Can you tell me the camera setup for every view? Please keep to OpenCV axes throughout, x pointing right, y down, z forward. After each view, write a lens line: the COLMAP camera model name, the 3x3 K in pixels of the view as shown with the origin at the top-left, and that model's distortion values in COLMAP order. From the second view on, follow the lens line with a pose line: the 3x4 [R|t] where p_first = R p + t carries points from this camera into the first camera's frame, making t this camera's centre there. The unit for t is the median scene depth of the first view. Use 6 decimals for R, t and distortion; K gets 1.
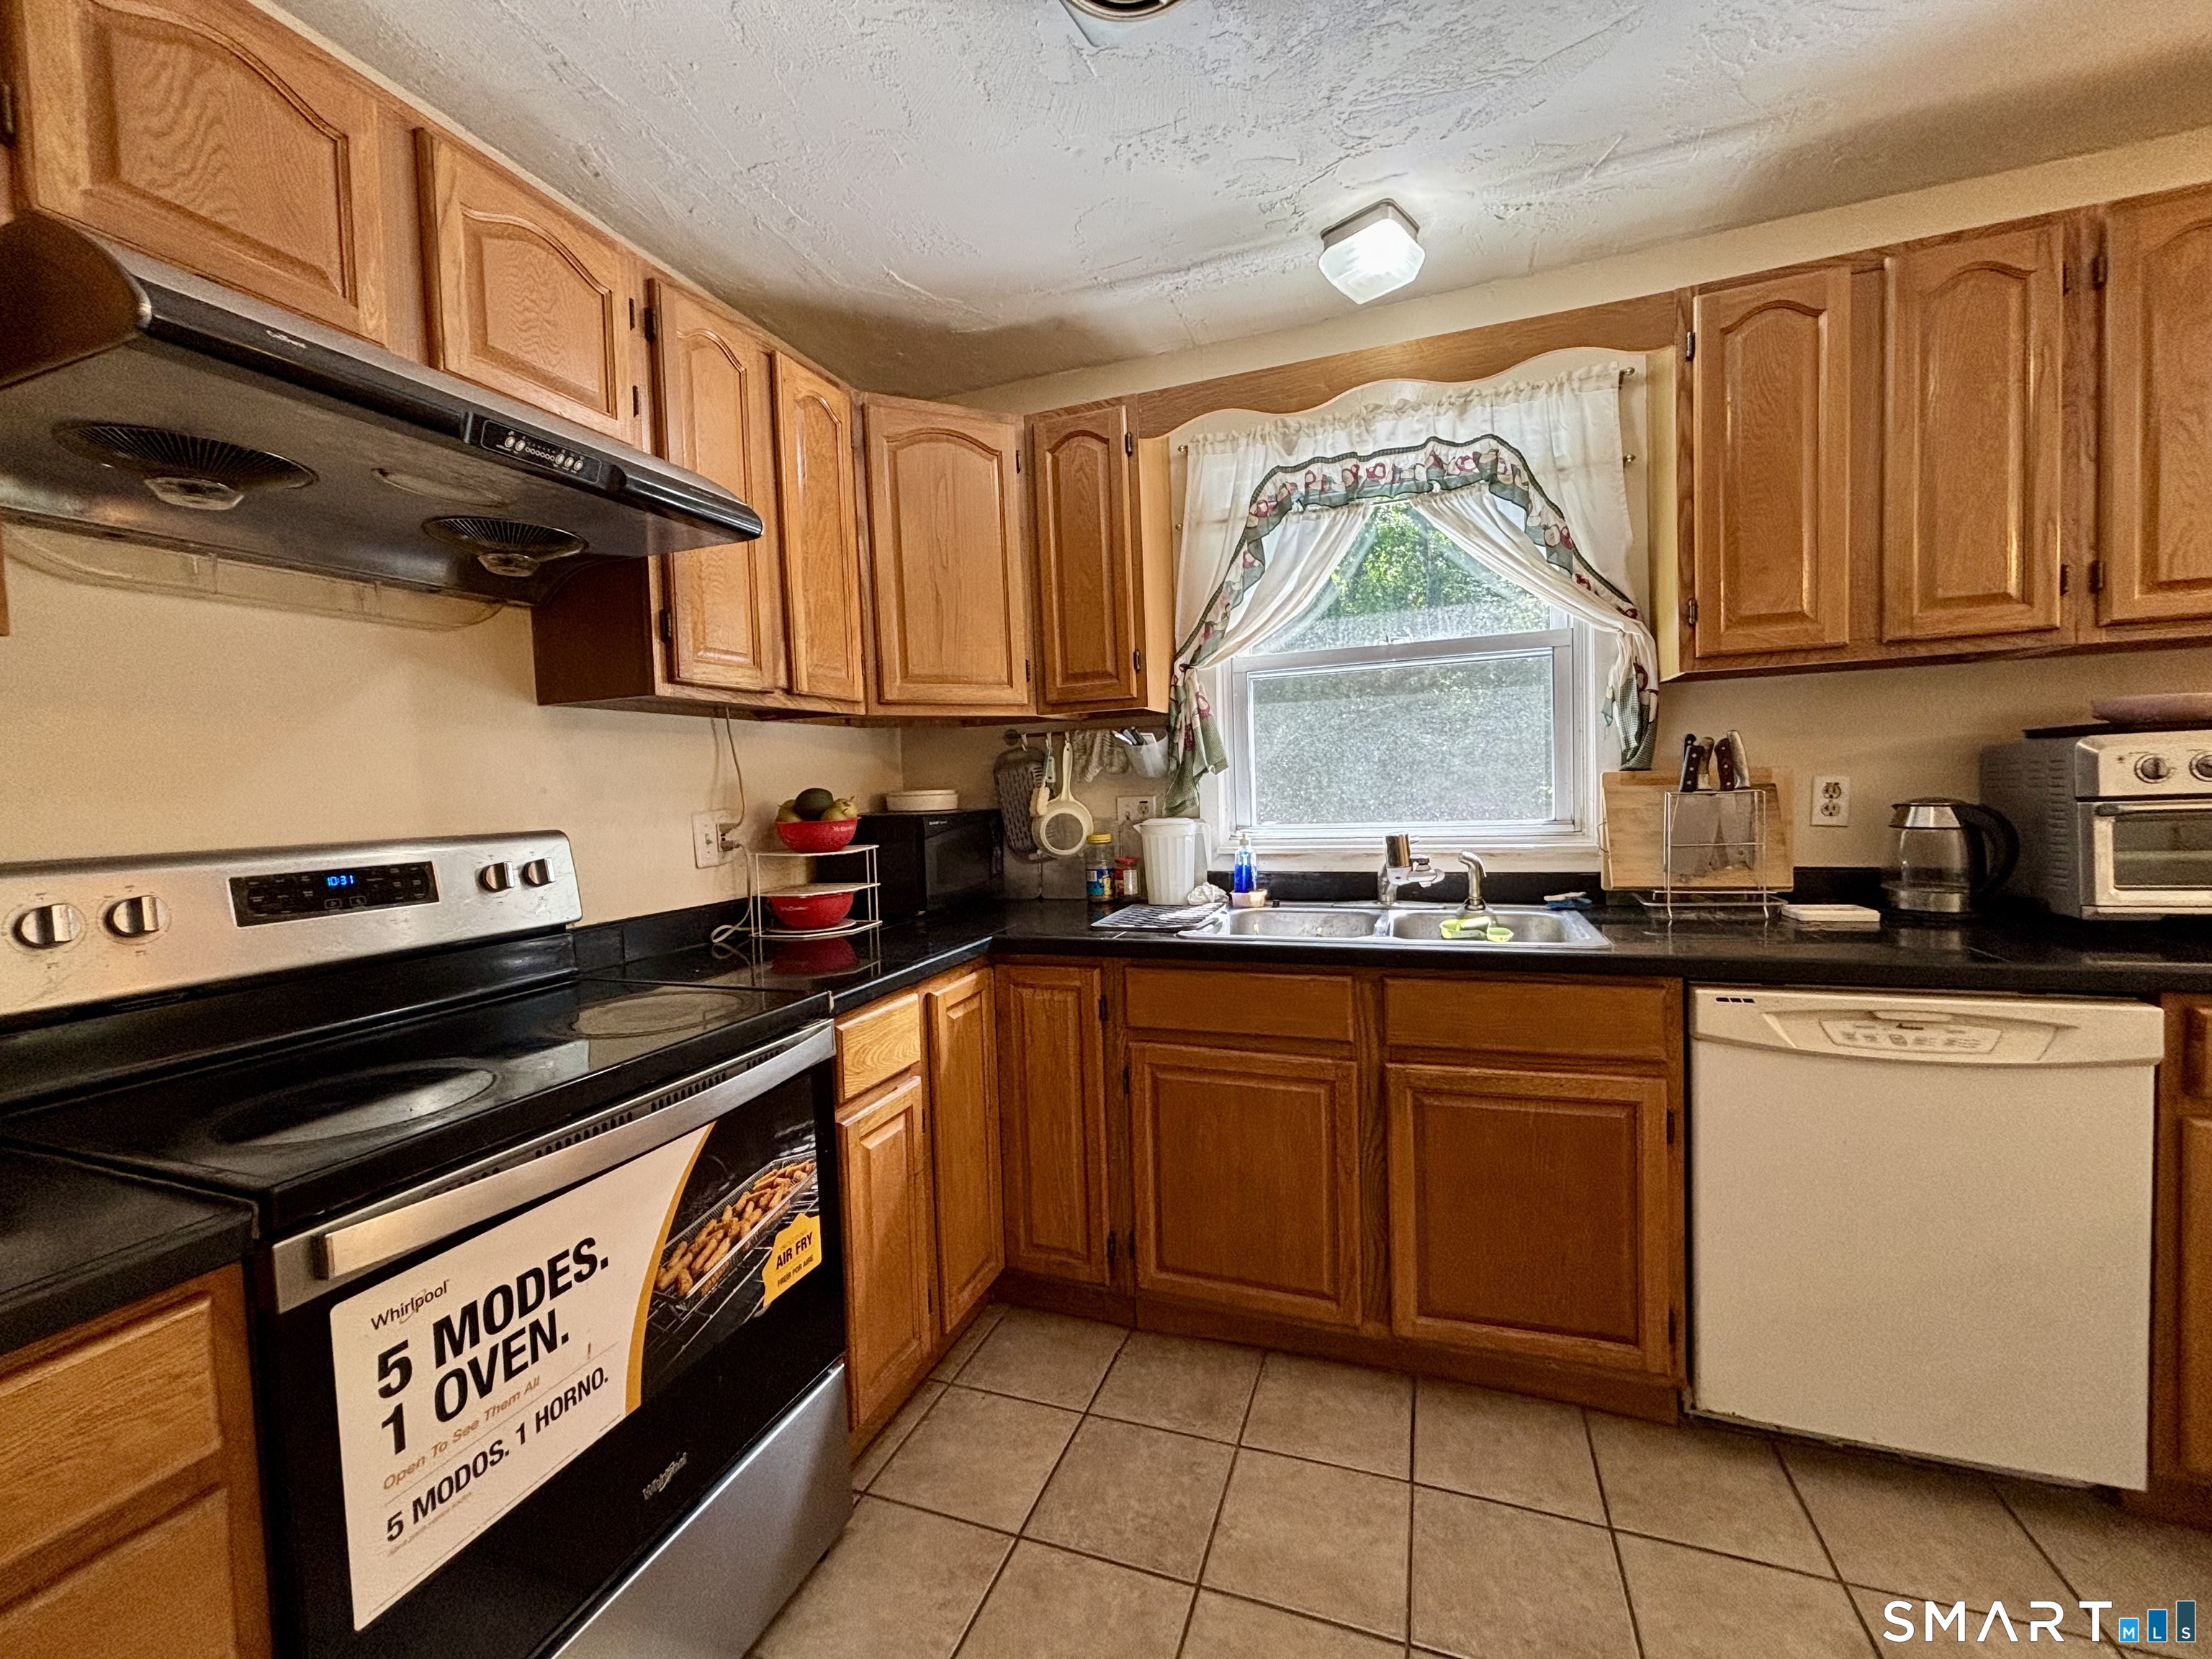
lens RADIAL K [[895.5, 0, 1106.0], [0, 895.5, 829.5], [0, 0, 1]] dist [-0.013244, 0.007162]
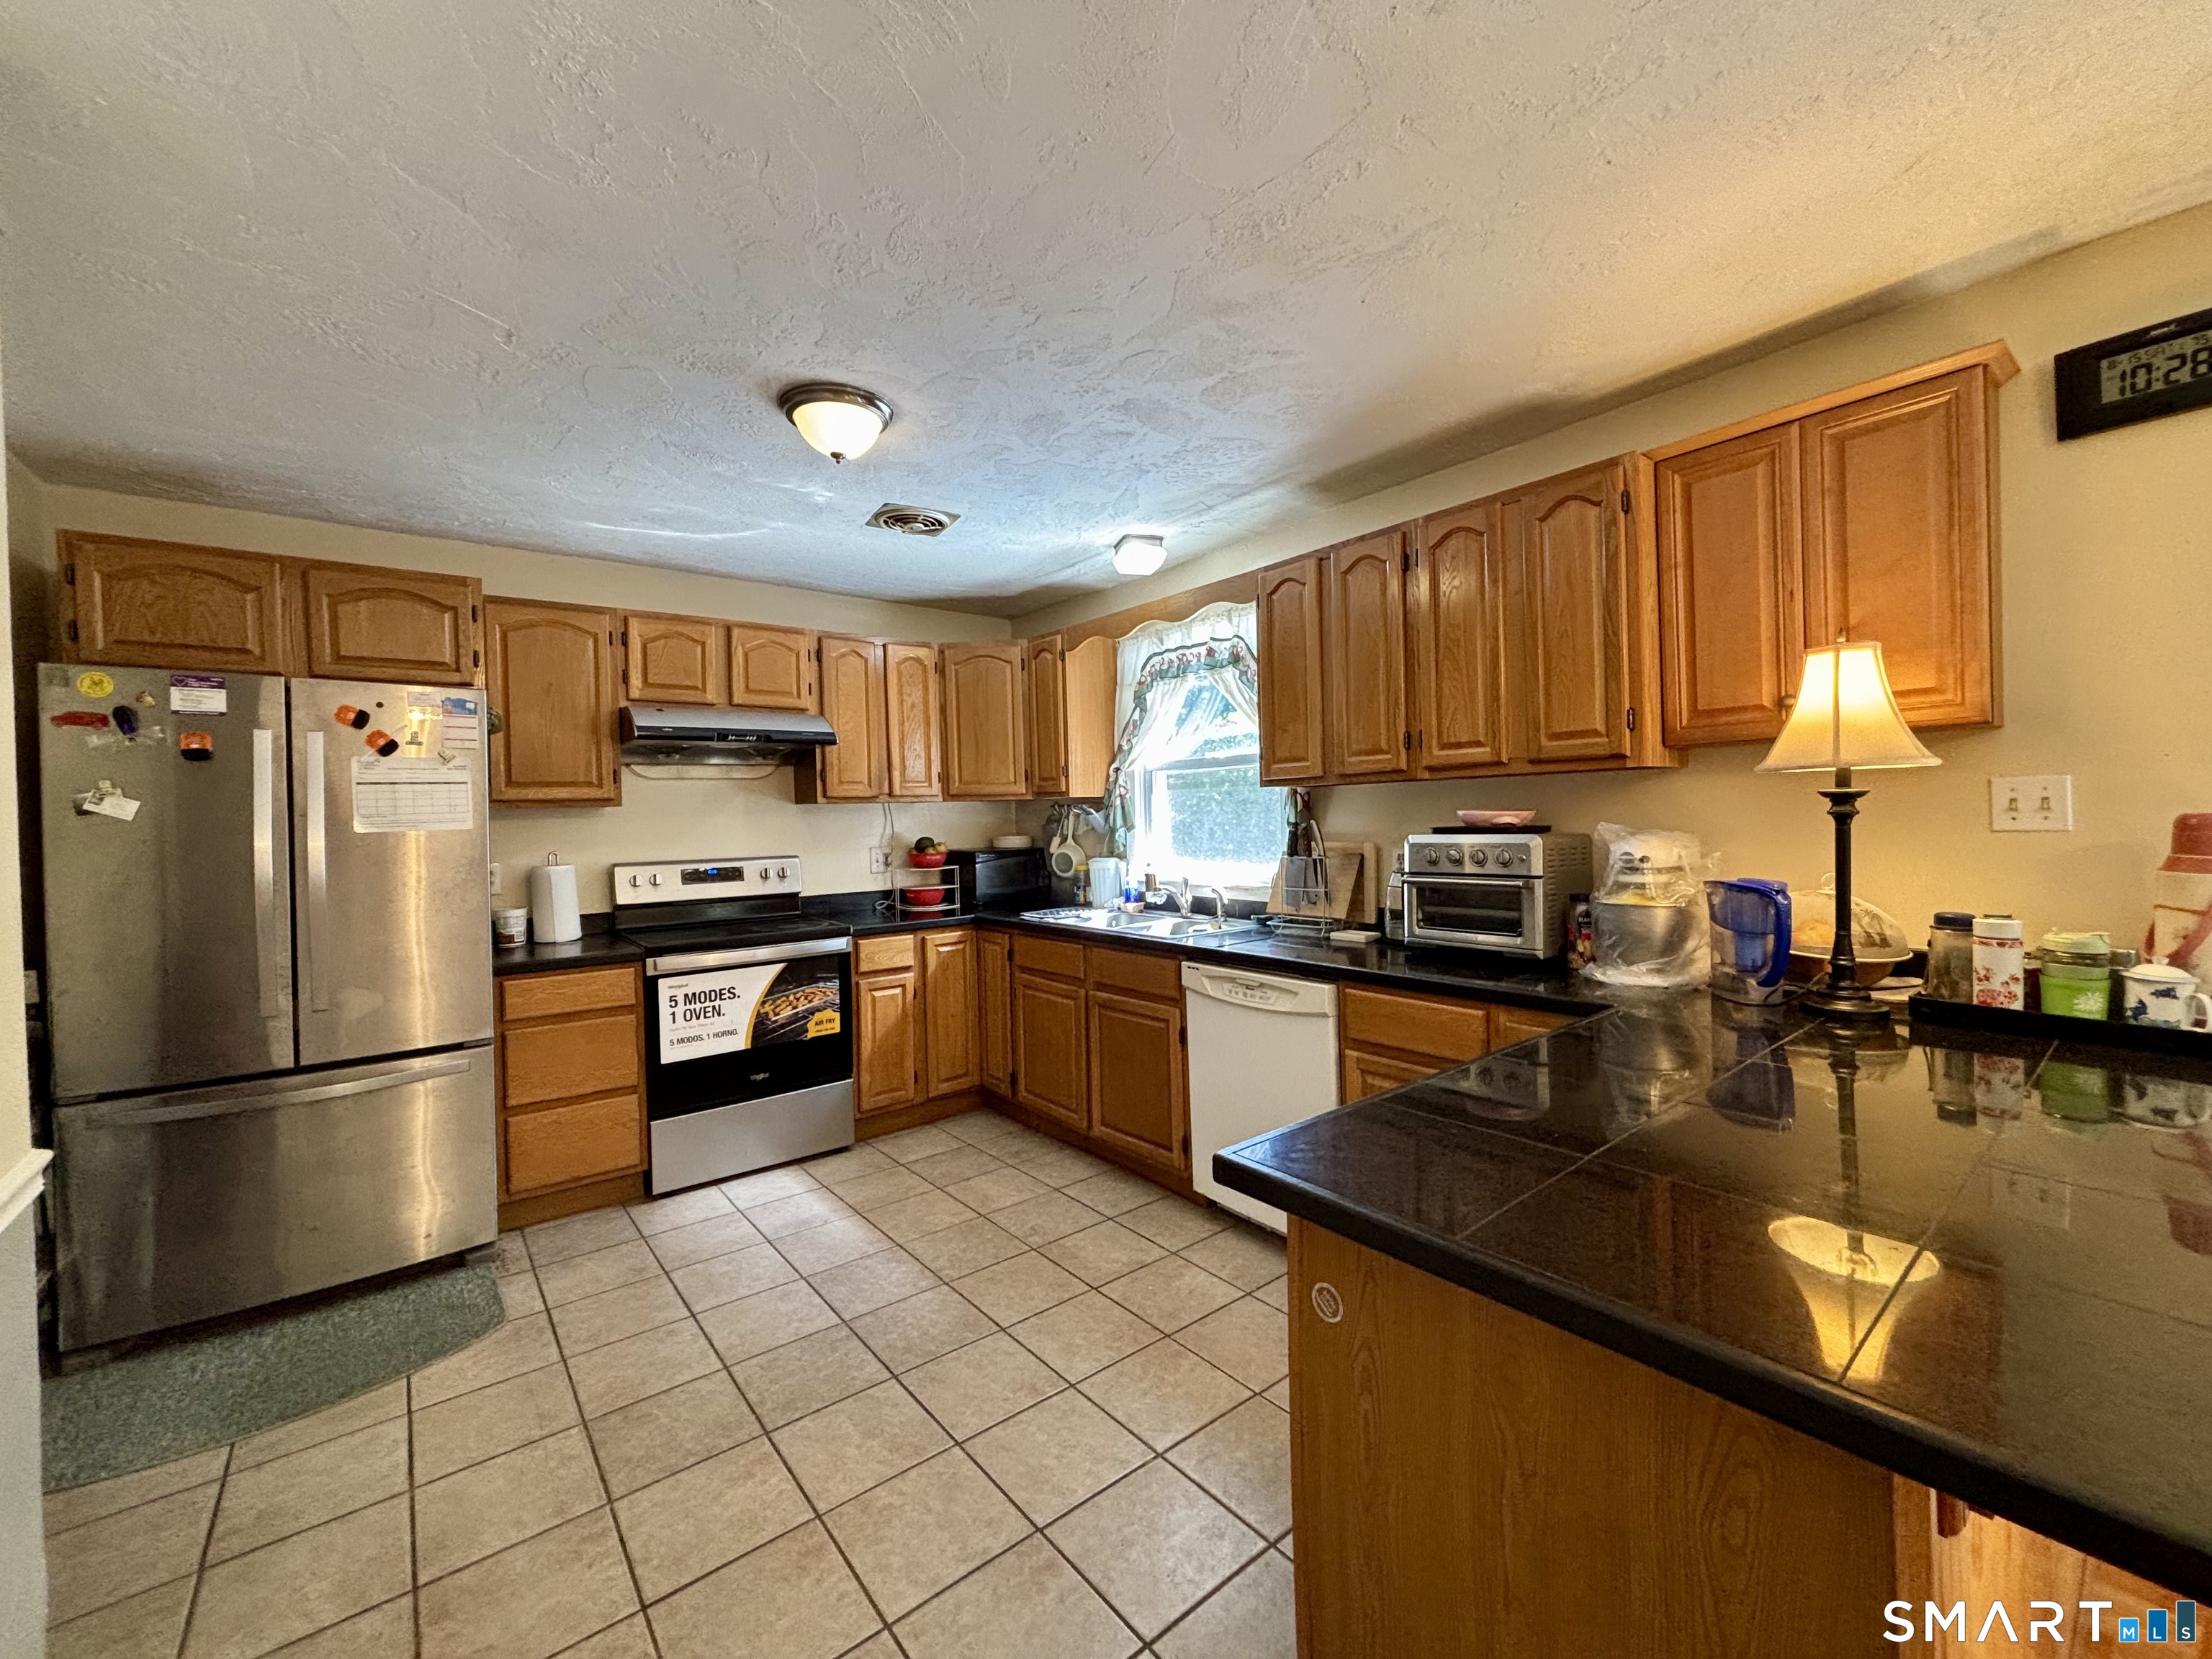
lens RADIAL K [[889.5, 0, 1106.0], [0, 889.5, 829.5], [0, 0, 1]] dist [0.009081, -0.000035]
pose [[0.858791, 0.023513, -0.511787, 1.472596], [-0.030209, 0.999532, -0.004769, -0.090558], [0.511435, 0.019556, 0.859099, -0.727125]]
